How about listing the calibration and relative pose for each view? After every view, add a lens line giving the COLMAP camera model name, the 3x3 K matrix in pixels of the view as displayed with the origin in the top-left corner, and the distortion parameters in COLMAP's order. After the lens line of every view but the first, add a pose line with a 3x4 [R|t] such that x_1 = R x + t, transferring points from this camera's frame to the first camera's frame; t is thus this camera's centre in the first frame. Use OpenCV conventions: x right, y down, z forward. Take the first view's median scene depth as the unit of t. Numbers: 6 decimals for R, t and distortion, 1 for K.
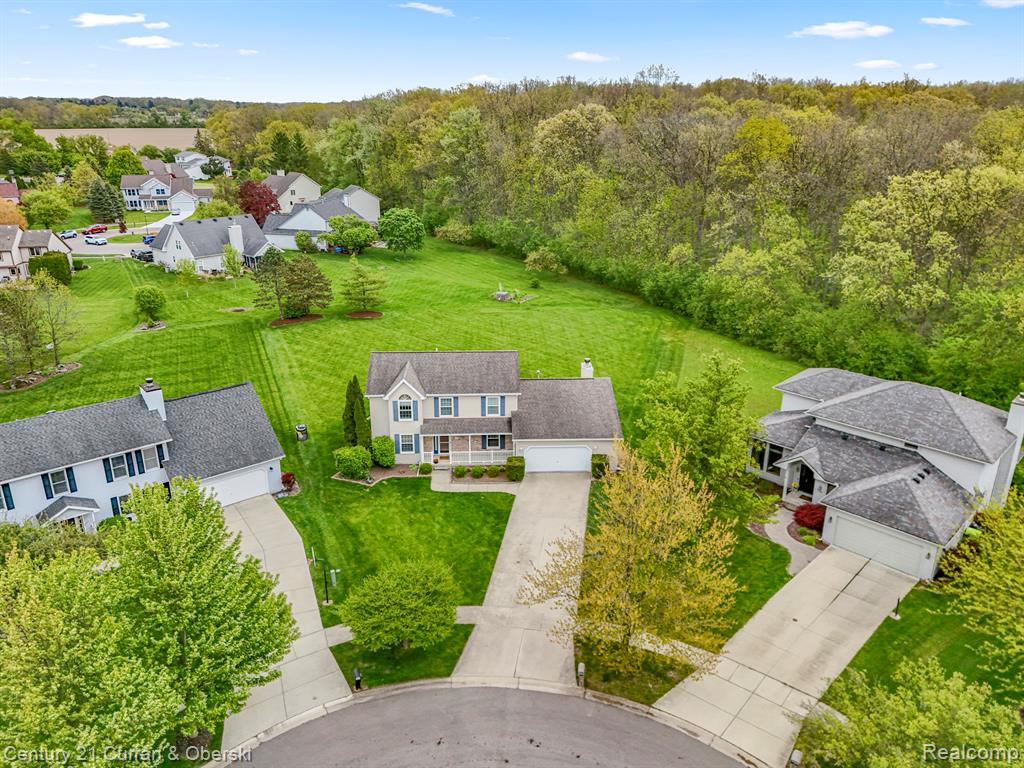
lens RADIAL K [[750.4, 0, 512.0], [0, 750.4, 384.0], [0, 0, 1]] dist [0.073053, -0.074391]
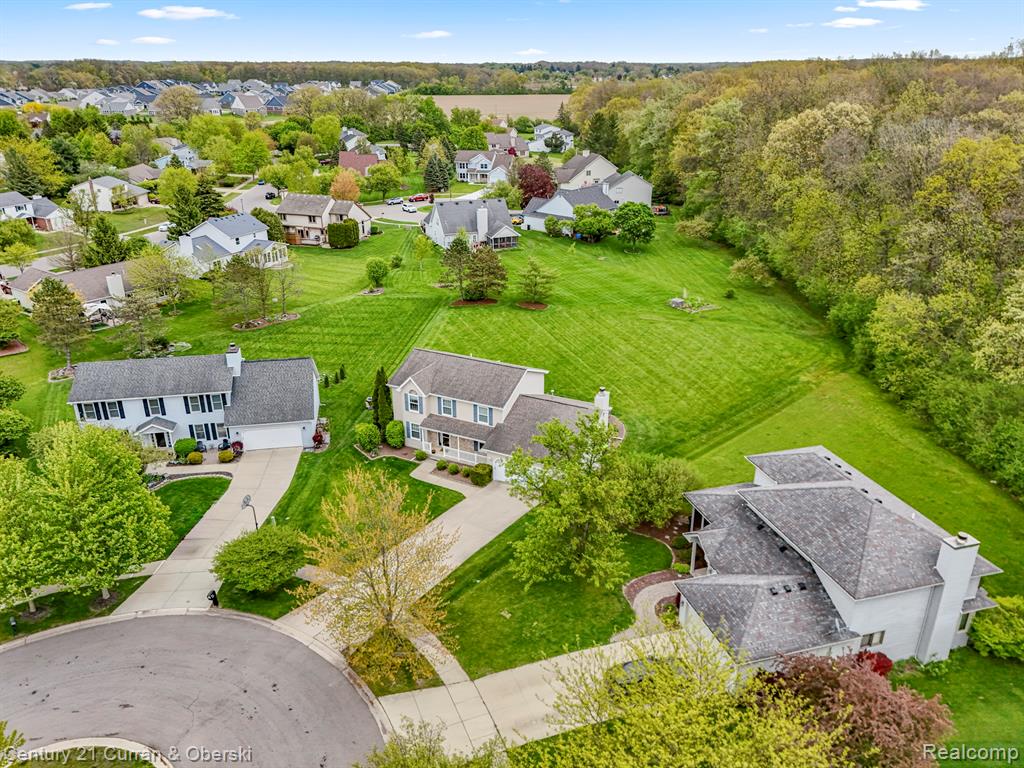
lens RADIAL K [[750.4, 0, 512.0], [0, 750.4, 384.0], [0, 0, 1]] dist [0.073053, -0.074391]
pose [[0.871150, 0.186762, -0.454112, 0.300833], [-0.165366, 0.982405, 0.086802, -0.070573], [0.462333, -0.000523, 0.886706, 0.020240]]
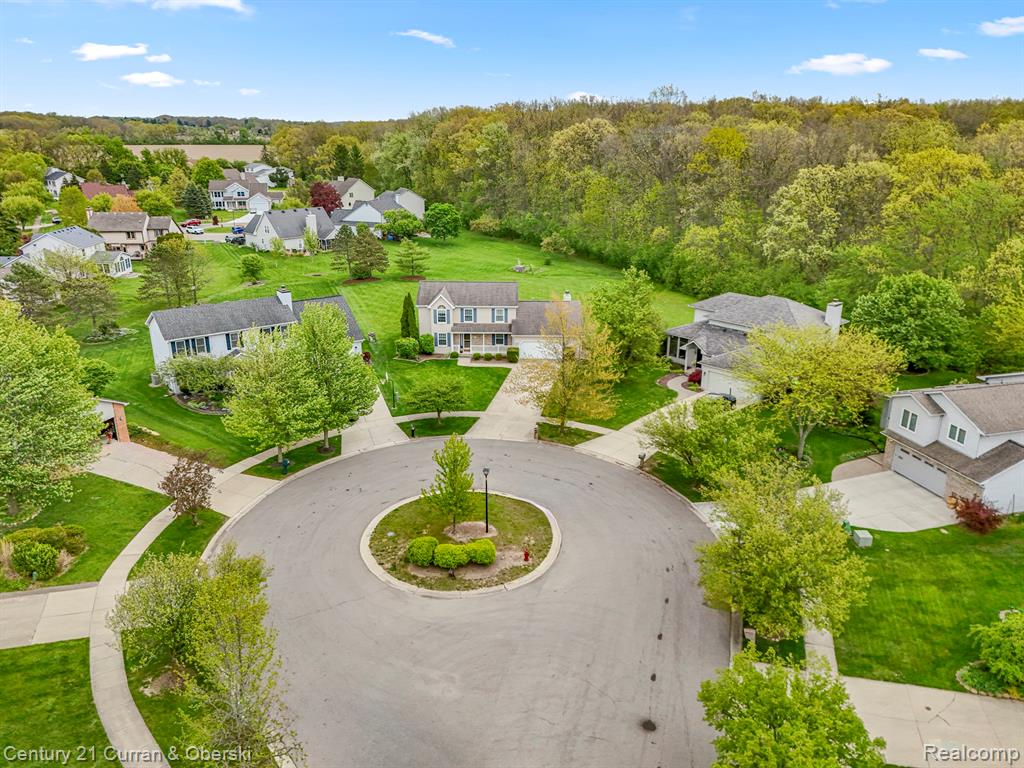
lens RADIAL K [[750.4, 0, 512.0], [0, 750.4, 384.0], [0, 0, 1]] dist [0.073053, -0.074391]
pose [[0.998588, 0.017048, -0.050305, 0.045972], [-0.018139, 0.999608, -0.021317, 0.117873], [0.049921, 0.022200, 0.998506, -0.295010]]
